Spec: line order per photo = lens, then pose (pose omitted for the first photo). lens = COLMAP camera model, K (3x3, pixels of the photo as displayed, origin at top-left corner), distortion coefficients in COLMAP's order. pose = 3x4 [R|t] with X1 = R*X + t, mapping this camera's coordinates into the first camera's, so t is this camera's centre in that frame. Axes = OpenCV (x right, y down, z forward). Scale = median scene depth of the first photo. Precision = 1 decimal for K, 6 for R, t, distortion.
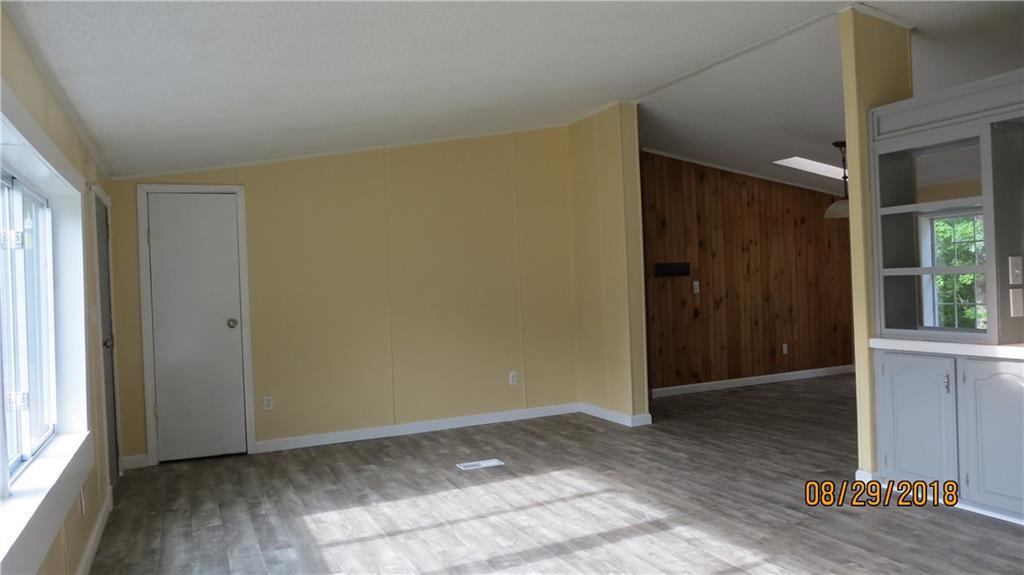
lens RADIAL K [[712.8, 0, 514.7], [0, 712.8, 288.0], [0, 0, 1]] dist [-0.026133, 0.004951]
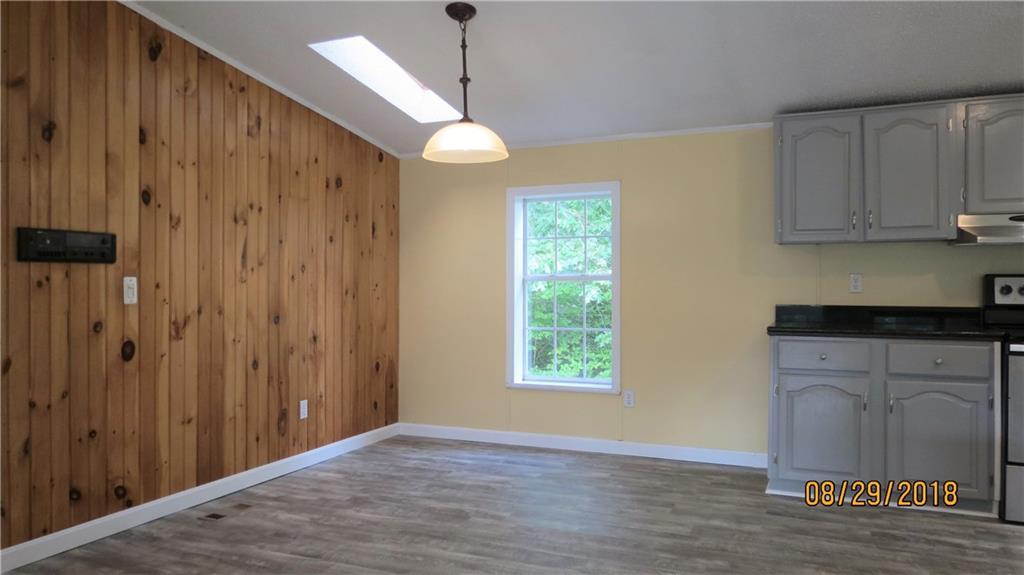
lens RADIAL K [[712.8, 0, 519.8], [0, 712.8, 290.0], [0, 0, 1]] dist [-0.026133, 0.004951]
pose [[0.729480, 0.036309, 0.683038, 0.127724], [-0.028050, 0.999338, -0.023165, 0.001697], [-0.683427, -0.002261, 0.730015, 0.499536]]
